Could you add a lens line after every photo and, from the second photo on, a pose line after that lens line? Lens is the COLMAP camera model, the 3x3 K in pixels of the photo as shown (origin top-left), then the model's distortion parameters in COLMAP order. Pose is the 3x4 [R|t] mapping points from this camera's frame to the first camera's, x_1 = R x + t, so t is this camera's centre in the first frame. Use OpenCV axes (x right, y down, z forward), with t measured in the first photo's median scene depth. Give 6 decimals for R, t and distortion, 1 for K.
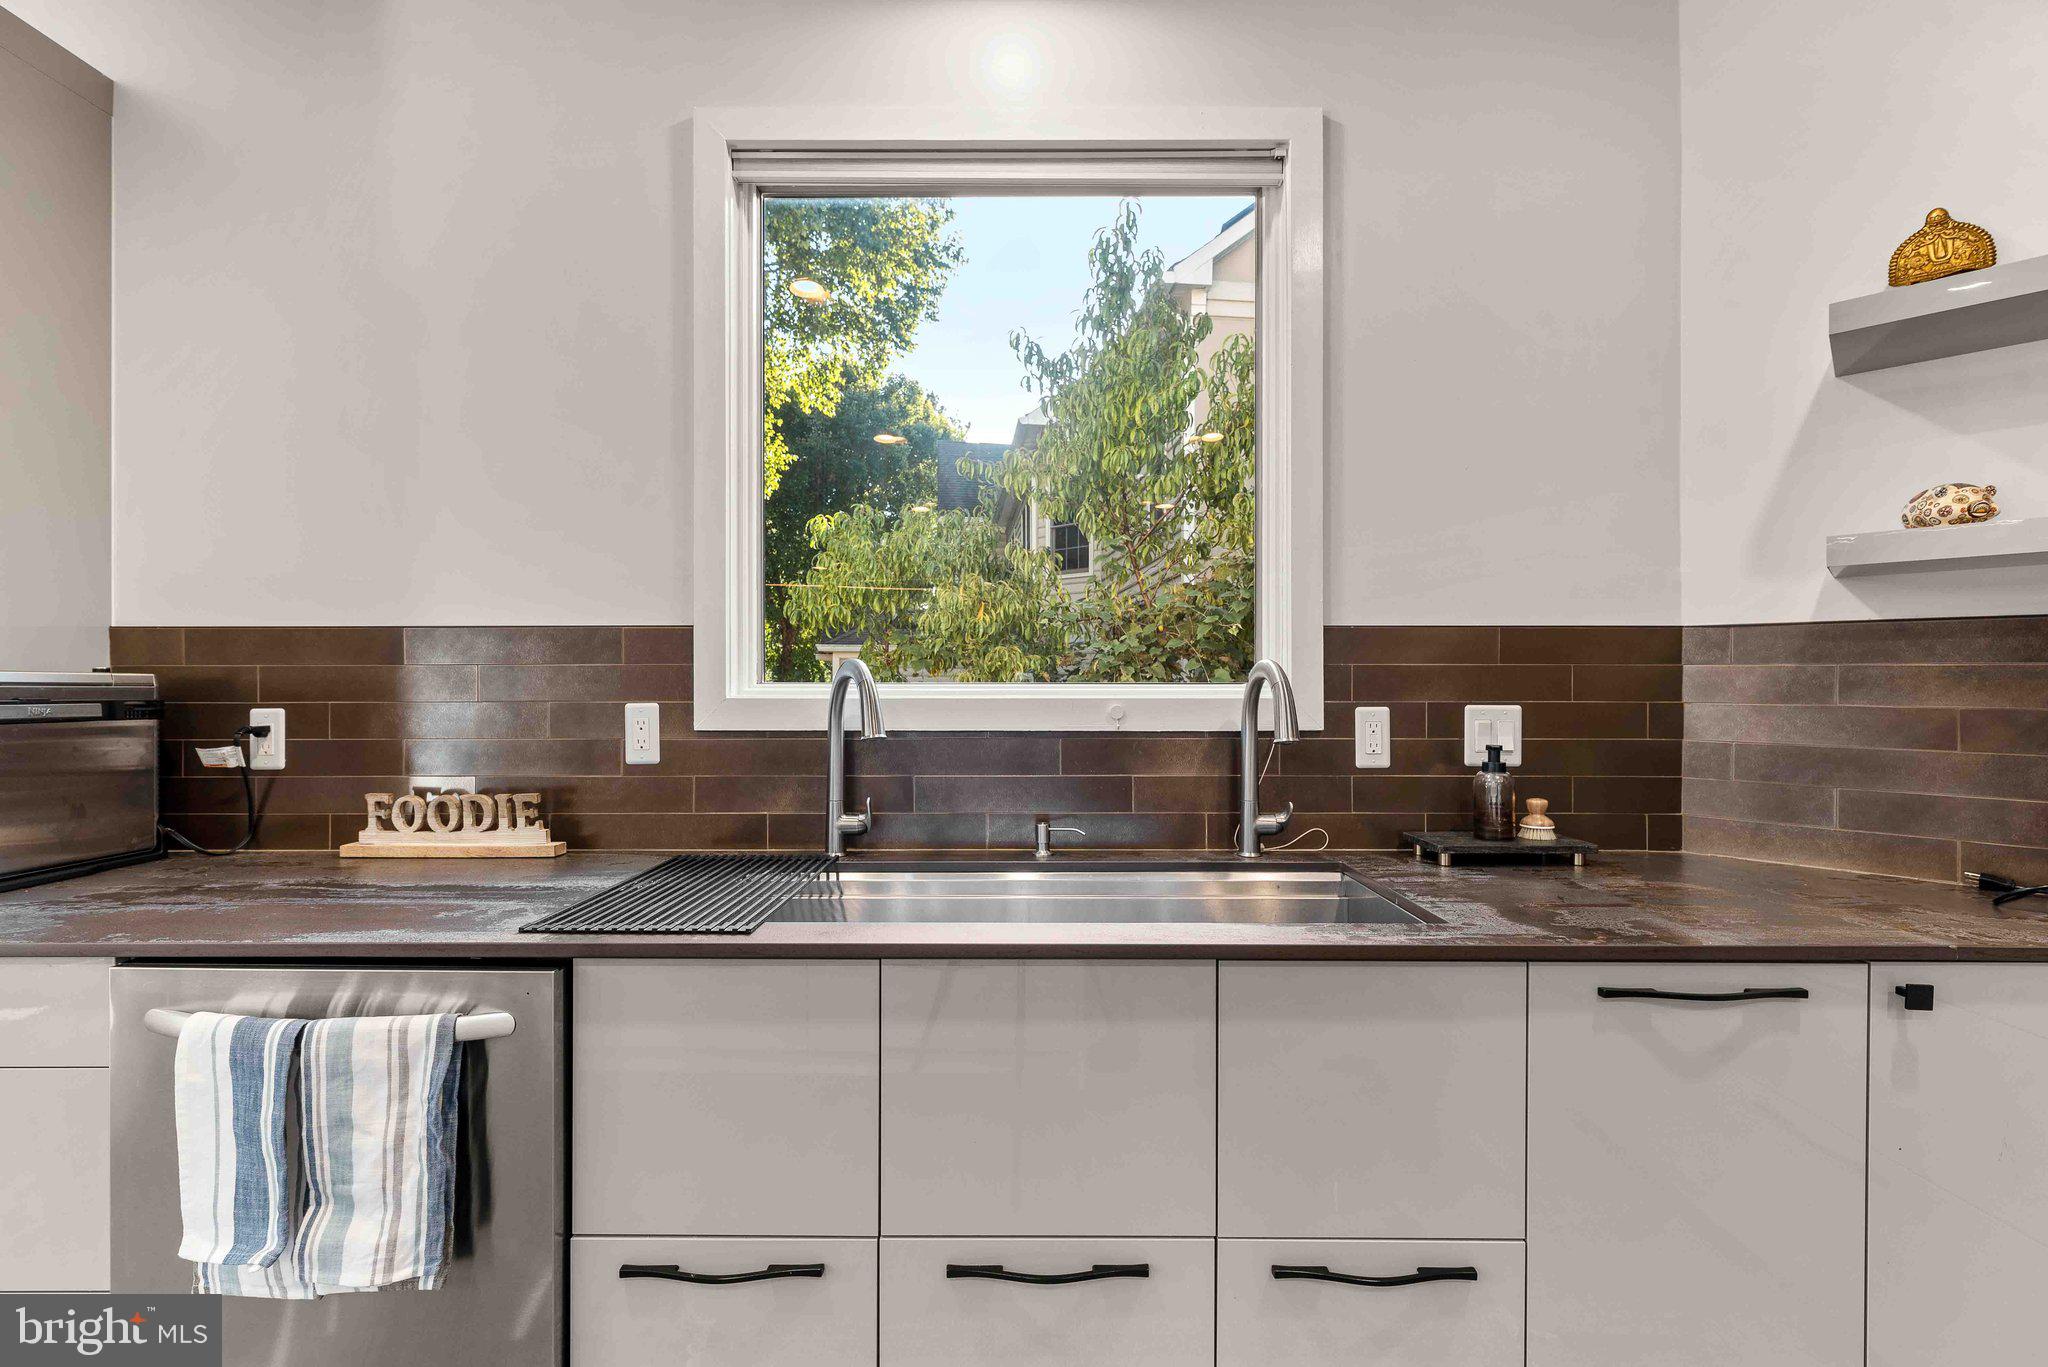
lens RADIAL K [[850.3, 0, 1027.2], [0, 850.3, 687.3], [0, 0, 1]] dist [0.000269, -0.000139]
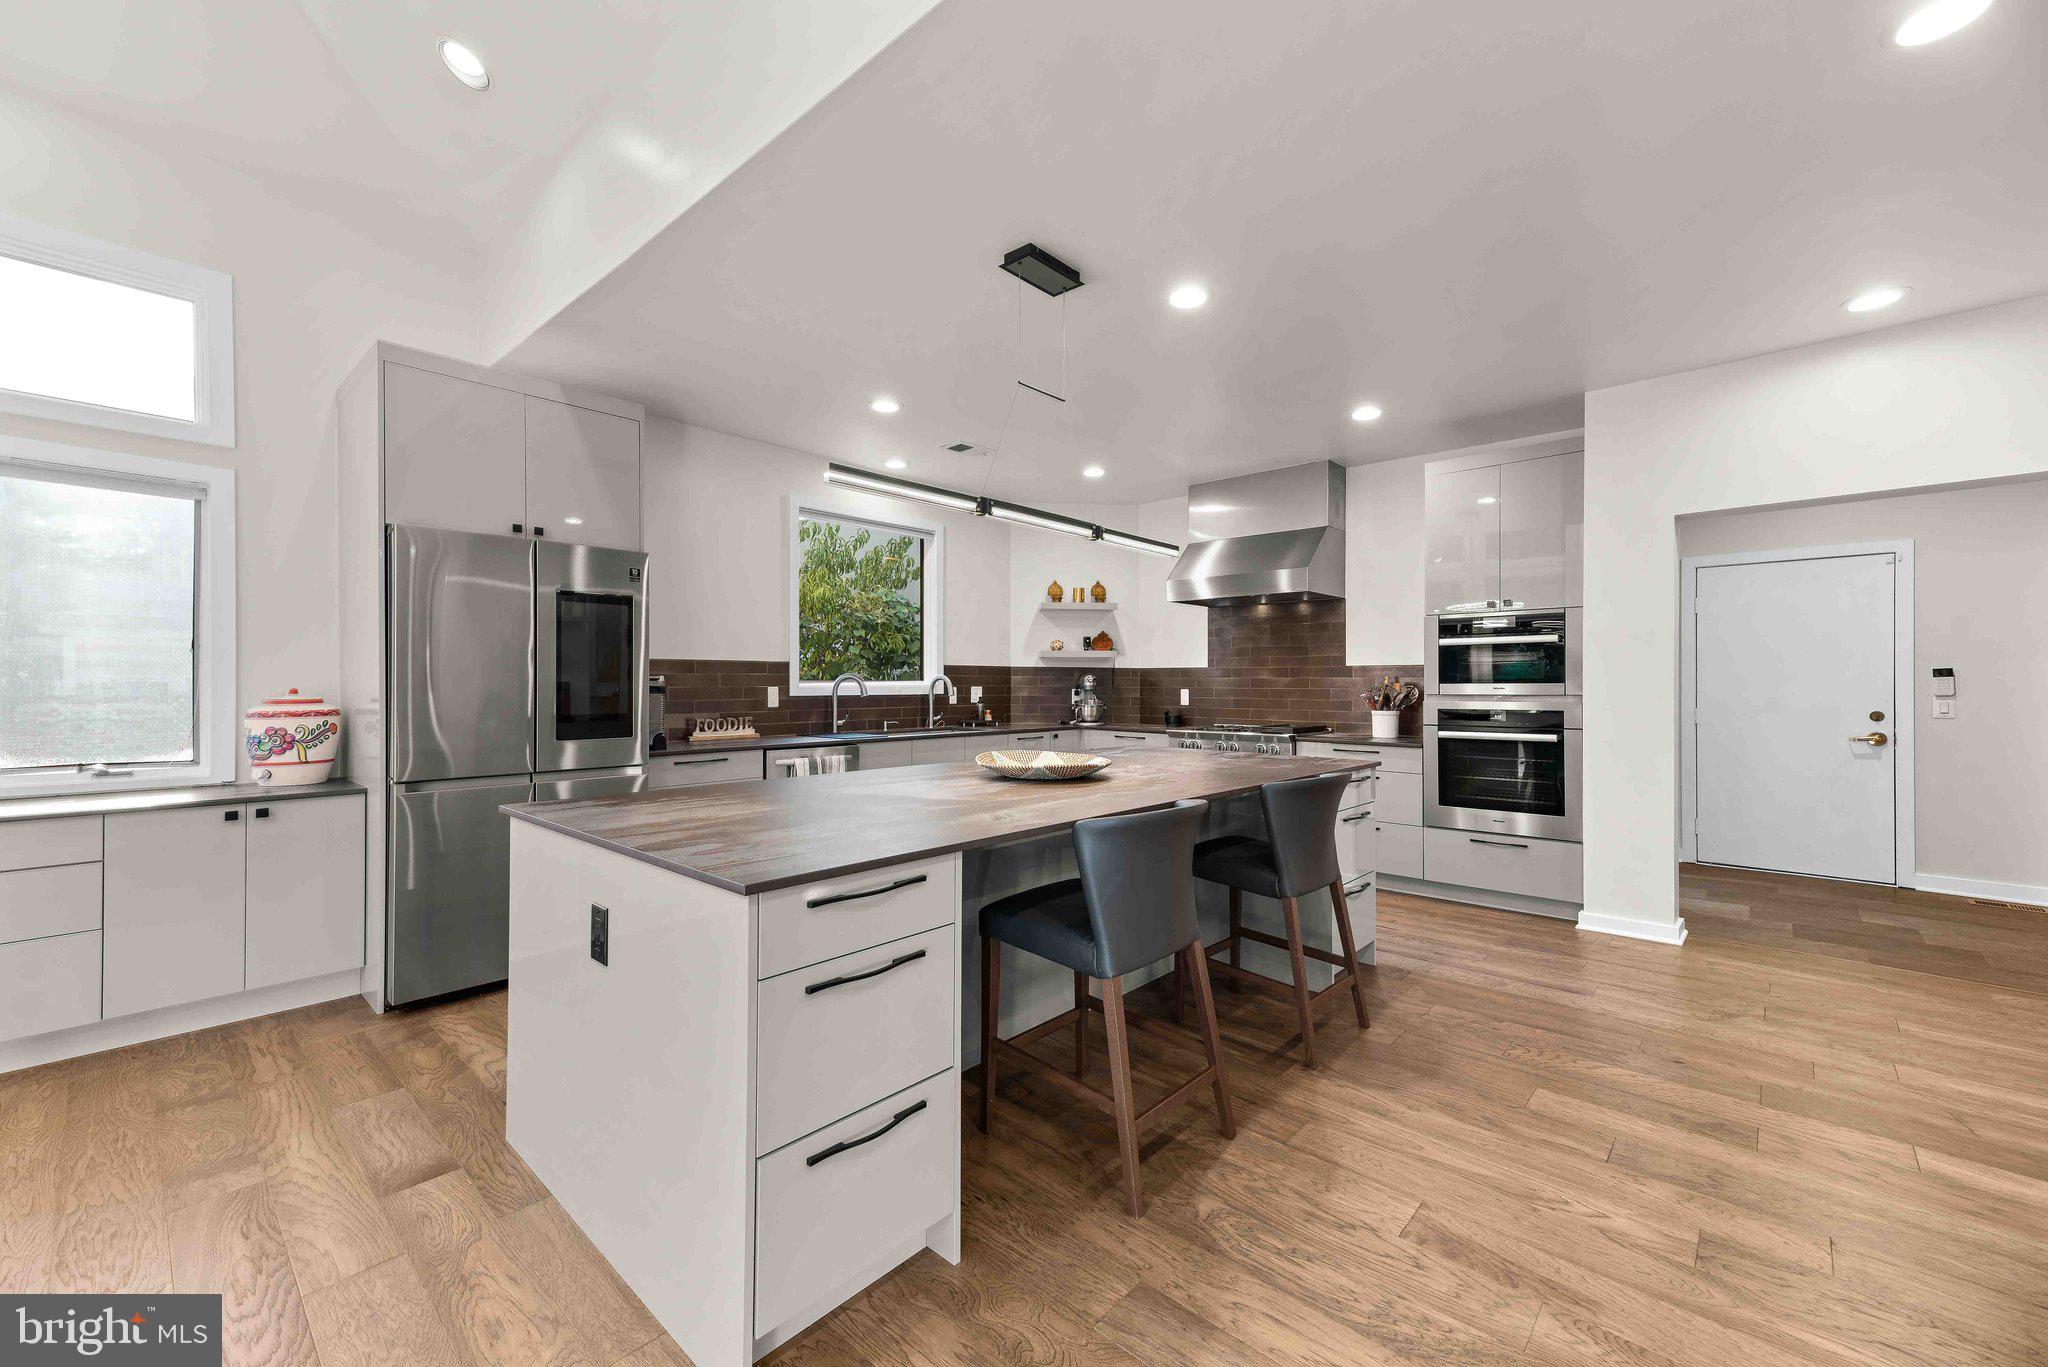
lens RADIAL K [[817.5, 0, 1029.0], [0, 817.5, 682.3], [0, 0, 1]] dist [0.022999, -0.000221]
pose [[0.671615, 0.000559, 0.740900, -2.034318], [-0.000063, 1.000000, -0.000697, 0.003781], [-0.740900, 0.000422, 0.671615, -1.654554]]
